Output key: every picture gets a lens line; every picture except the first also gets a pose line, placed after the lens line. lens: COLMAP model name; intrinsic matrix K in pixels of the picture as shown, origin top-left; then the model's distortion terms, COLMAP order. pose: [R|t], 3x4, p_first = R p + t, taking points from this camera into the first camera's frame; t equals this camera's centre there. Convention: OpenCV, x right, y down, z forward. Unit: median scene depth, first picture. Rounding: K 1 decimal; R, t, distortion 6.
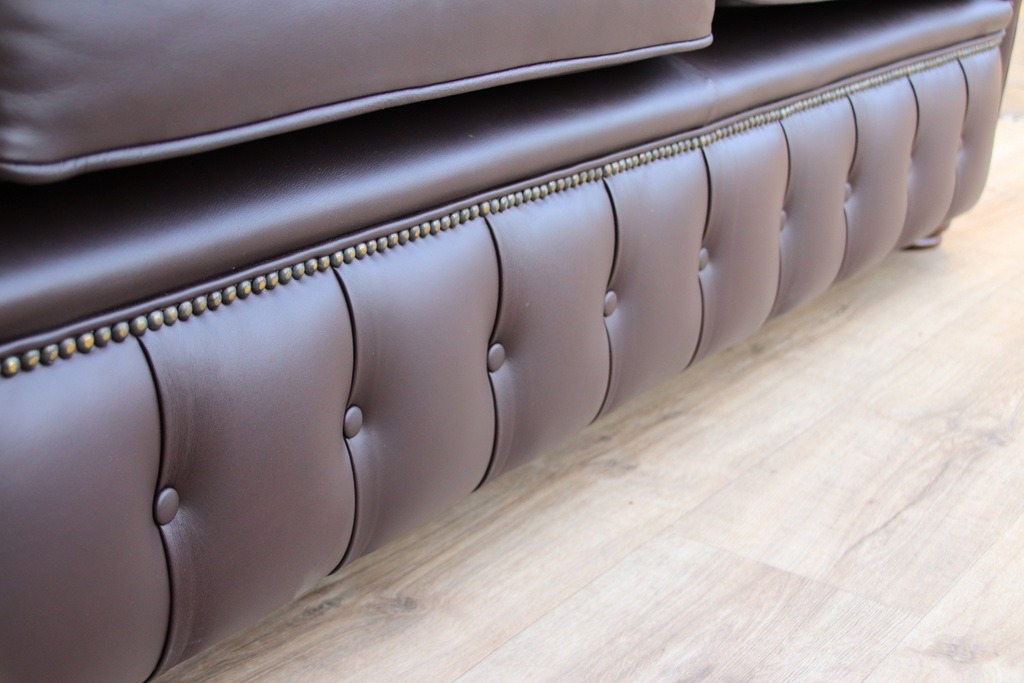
lens RADIAL K [[1612.8, 0, 512.0], [0, 1612.8, 341.5], [0, 0, 1]] dist [0.173960, 0.168048]
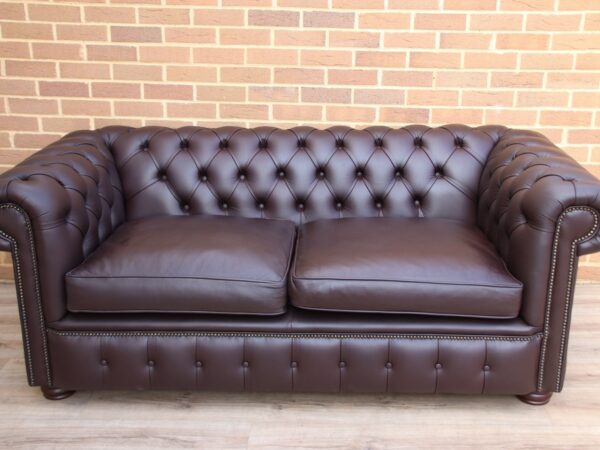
lens RADIAL K [[750.7, 0, 300.0], [0, 750.7, 225.0], [0, 0, 1]] dist [-0.026831, 0.281008]
pose [[0.512134, 0.205237, -0.834024, 1.896814], [-0.248217, 0.964965, 0.085041, -0.647048], [0.822258, 0.163466, 0.545134, -0.043342]]
